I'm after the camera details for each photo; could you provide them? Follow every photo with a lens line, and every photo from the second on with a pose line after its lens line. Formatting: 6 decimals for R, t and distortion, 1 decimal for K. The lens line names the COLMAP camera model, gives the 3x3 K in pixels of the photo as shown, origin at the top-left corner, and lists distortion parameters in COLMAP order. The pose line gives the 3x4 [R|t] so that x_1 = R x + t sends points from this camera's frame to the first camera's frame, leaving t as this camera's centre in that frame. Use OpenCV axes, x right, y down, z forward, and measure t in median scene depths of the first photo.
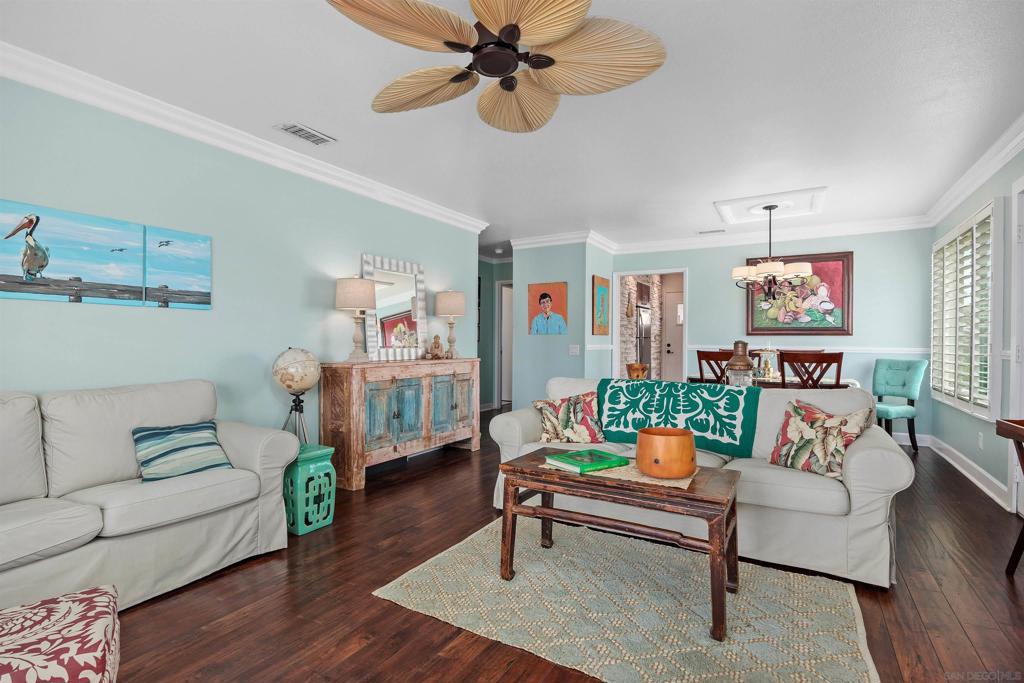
lens RADIAL K [[491.9, 0, 514.2], [0, 491.9, 341.9], [0, 0, 1]] dist [-0.004718, -0.002033]
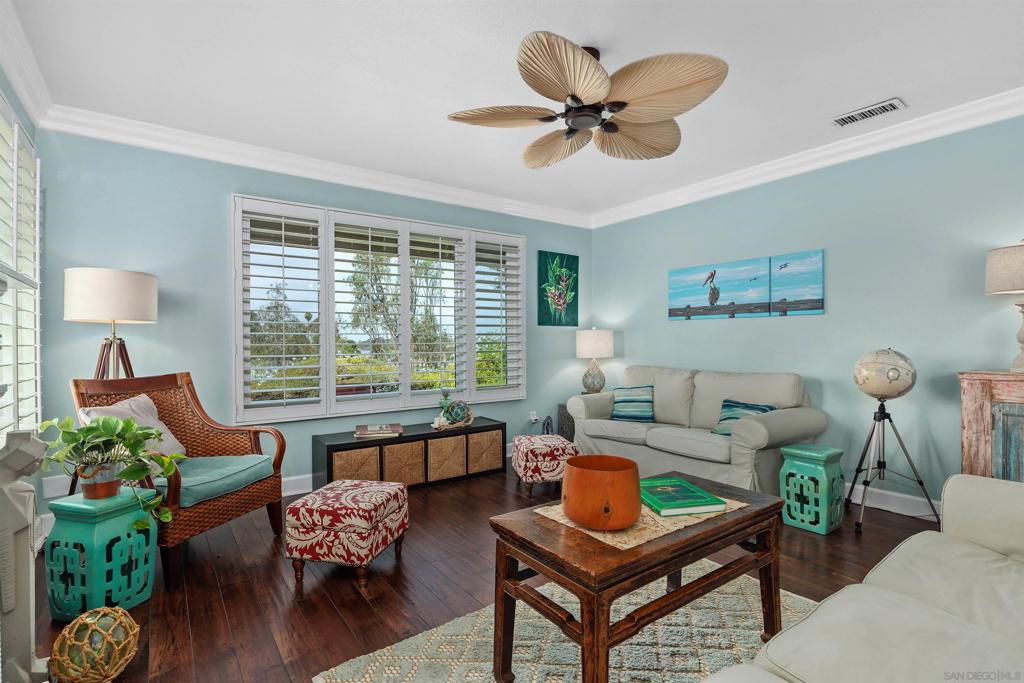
lens RADIAL K [[491.9, 0, 502.9], [0, 491.9, 341.3], [0, 0, 1]] dist [-0.004718, -0.002033]
pose [[-0.414927, -0.010282, -0.909797, 0.709857], [-0.004745, 0.999947, -0.009137, 0.011025], [0.909843, 0.000526, -0.414953, 0.801036]]
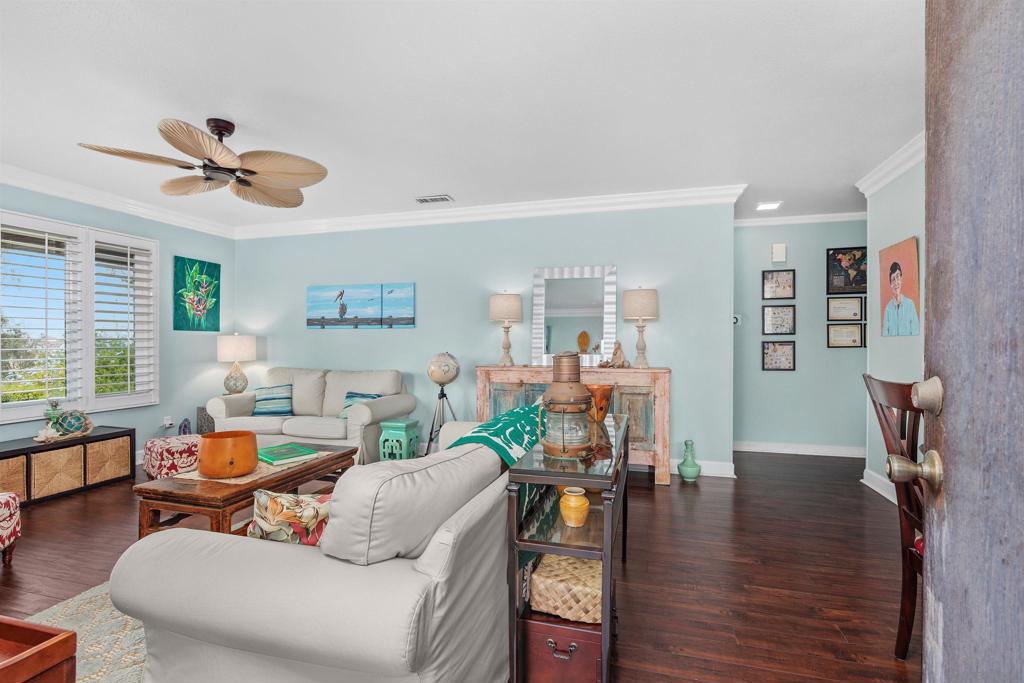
lens RADIAL K [[491.9, 0, 510.2], [0, 491.9, 344.0], [0, 0, 1]] dist [-0.004718, -0.002033]
pose [[0.246189, -0.006459, -0.969200, 1.026144], [-0.002659, 0.999970, -0.007339, -0.001618], [0.969218, 0.004384, 0.246164, 0.910601]]
